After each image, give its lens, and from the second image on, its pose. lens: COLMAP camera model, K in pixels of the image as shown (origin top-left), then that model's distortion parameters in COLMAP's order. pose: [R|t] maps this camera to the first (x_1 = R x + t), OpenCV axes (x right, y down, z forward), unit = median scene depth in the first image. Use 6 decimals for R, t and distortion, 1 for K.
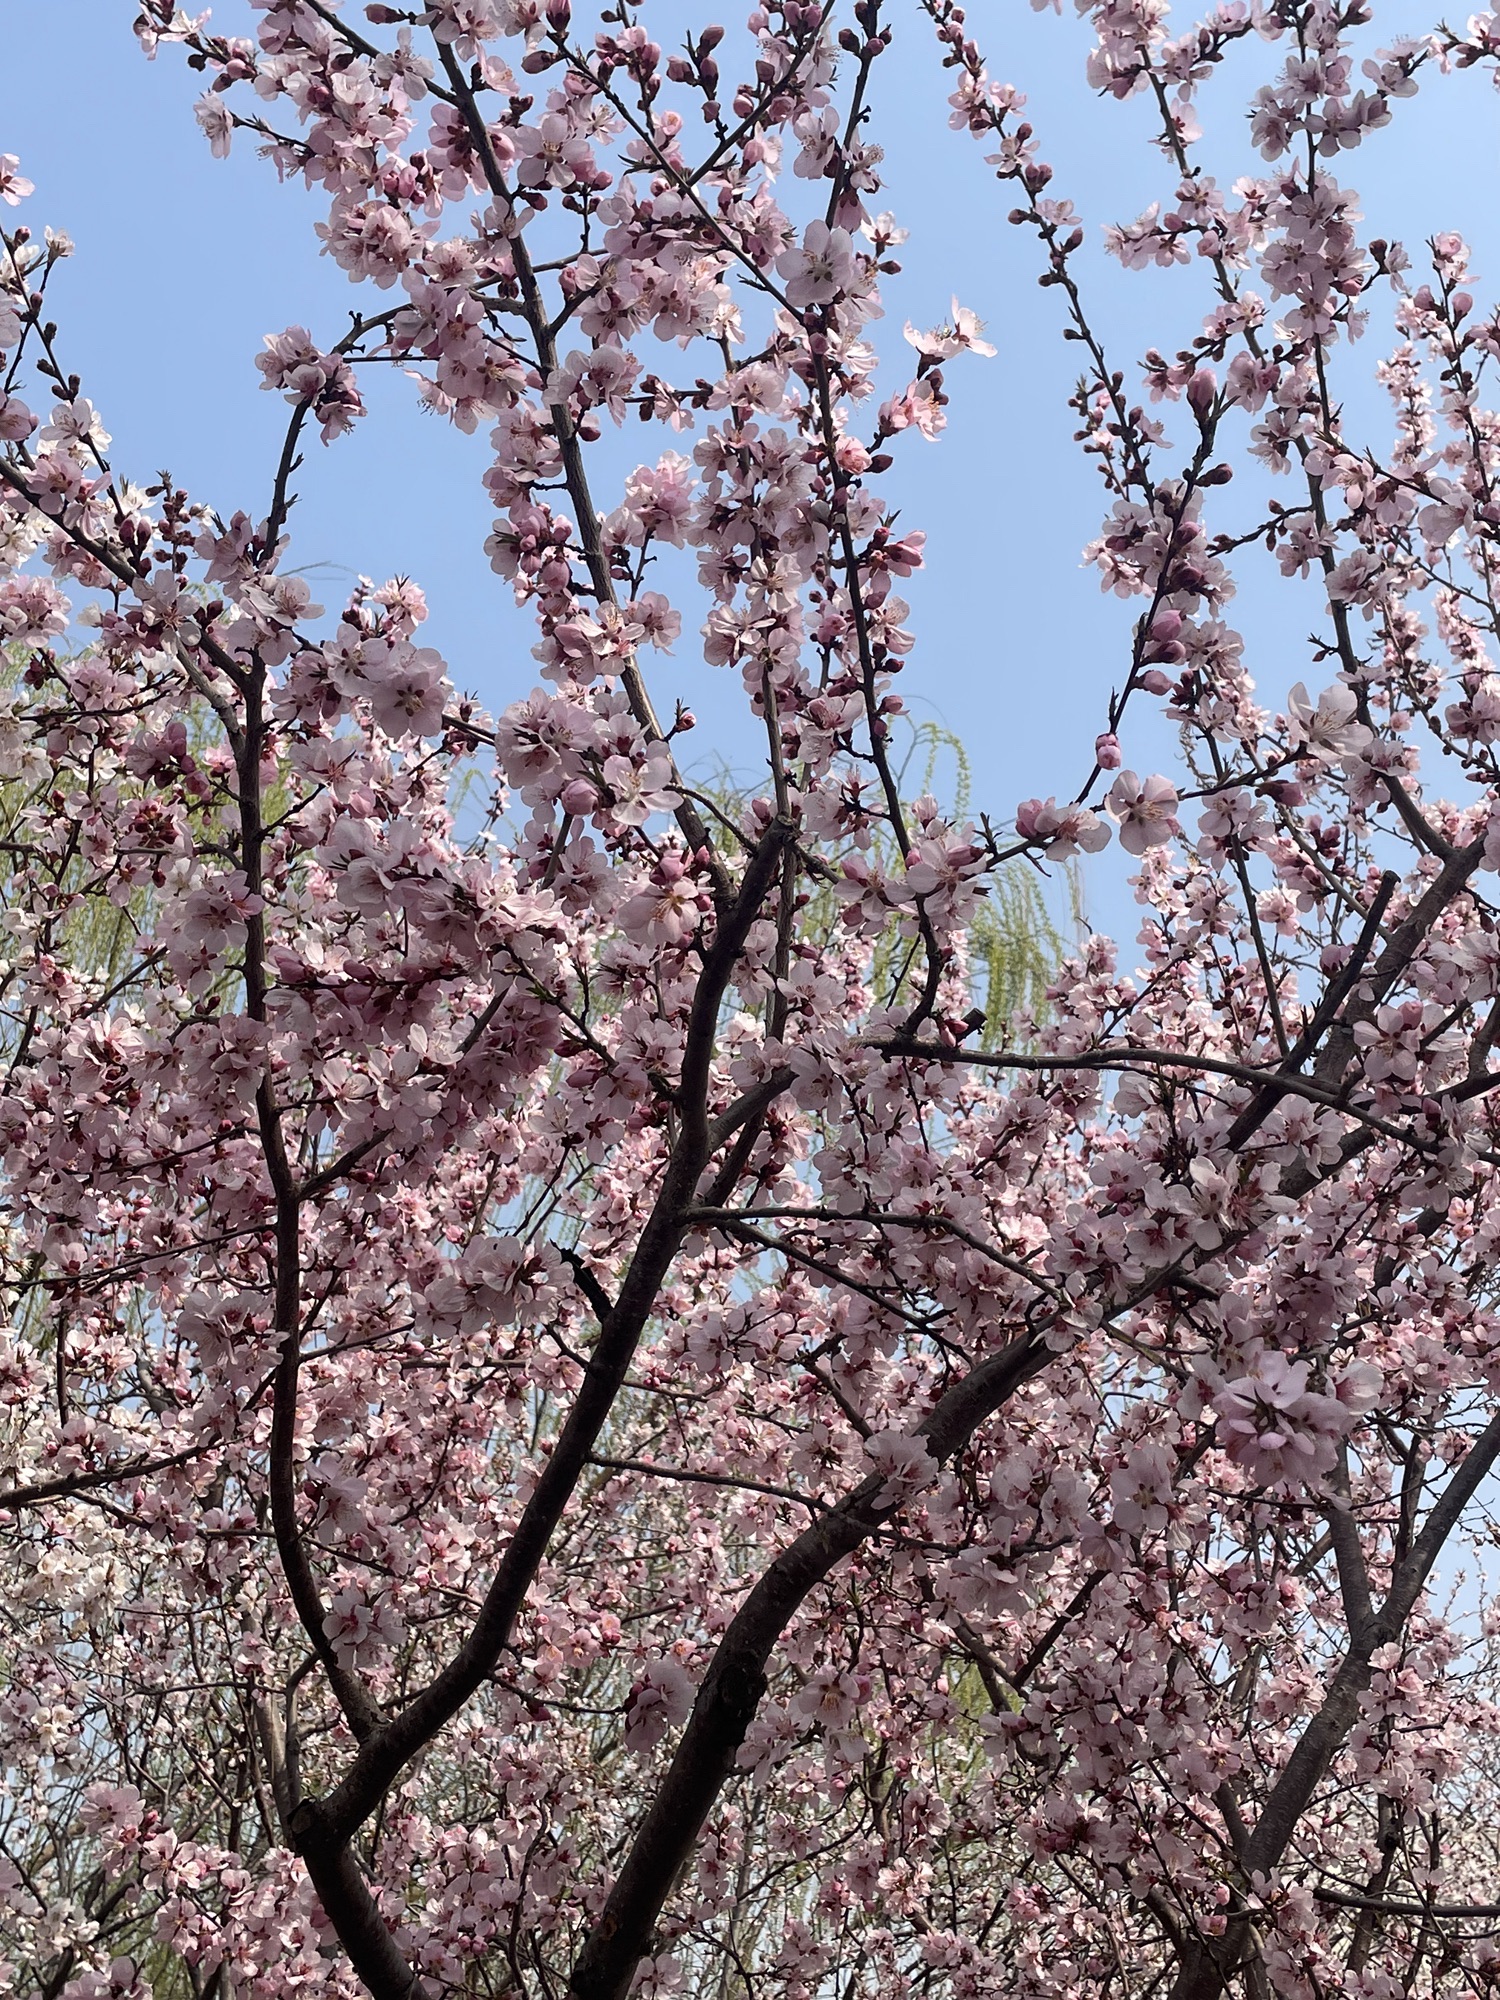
lens RADIAL K [[2427.5, 0, 750.0], [0, 2427.5, 1000.0], [0, 0, 1]] dist [0.168500, -0.256402]
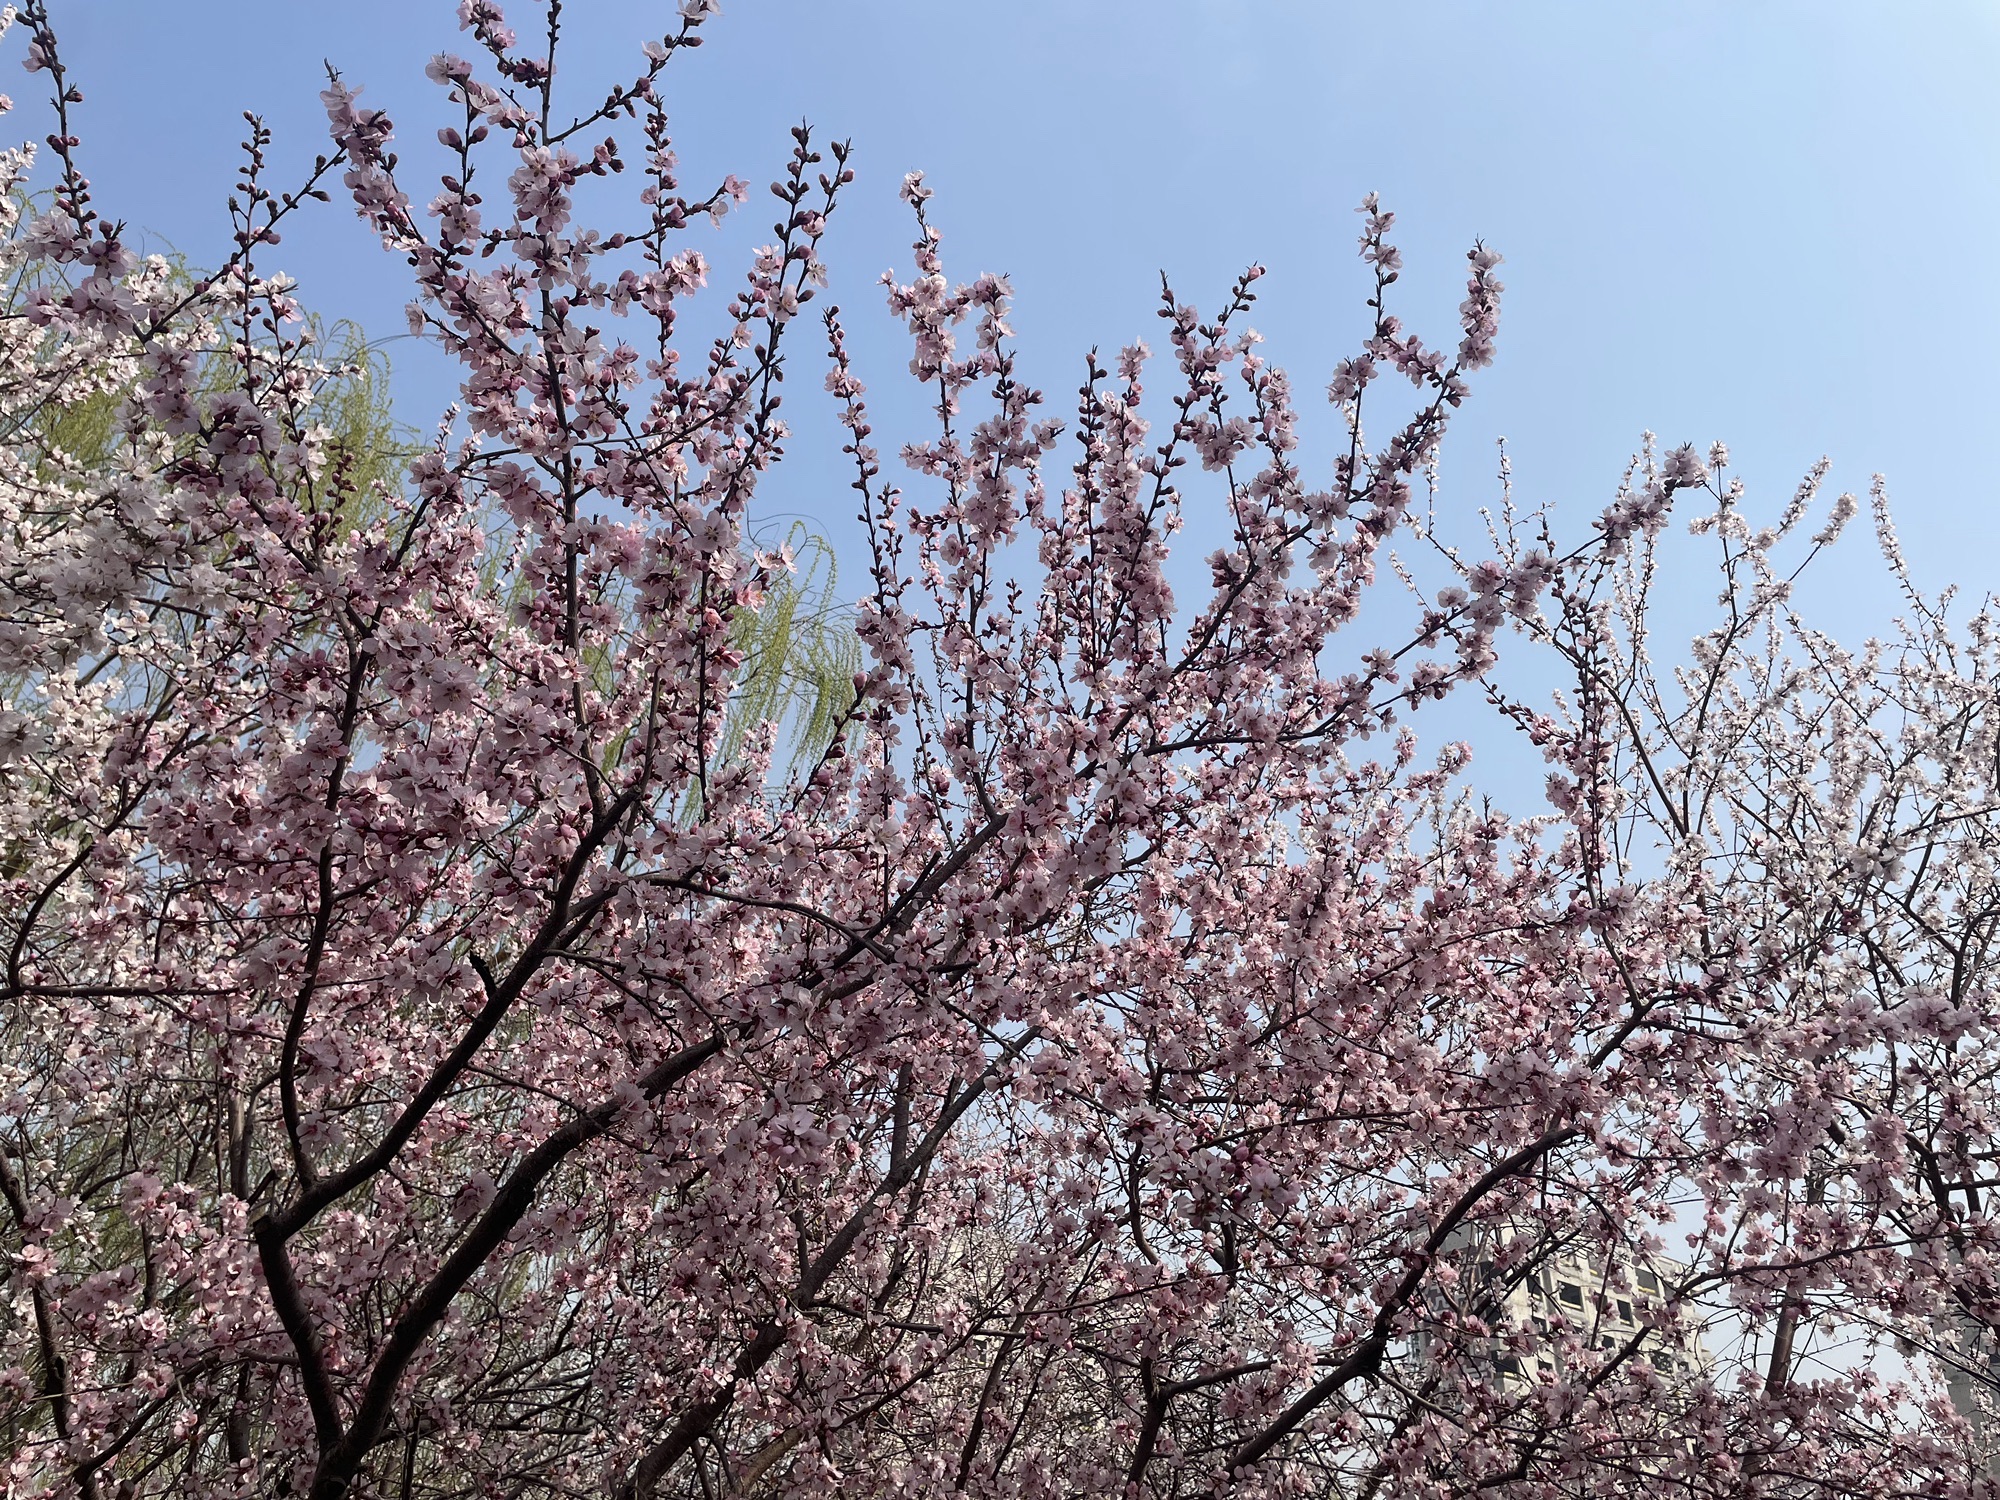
lens RADIAL K [[1590.4, 0, 1000.0], [0, 1590.4, 750.0], [0, 0, 1]] dist [0.106697, -0.092614]
pose [[0.953735, 0.214681, 0.210481, 0.011298], [-0.224231, 0.974280, 0.022318, -0.146346], [-0.200277, -0.068482, 0.977343, -0.241063]]
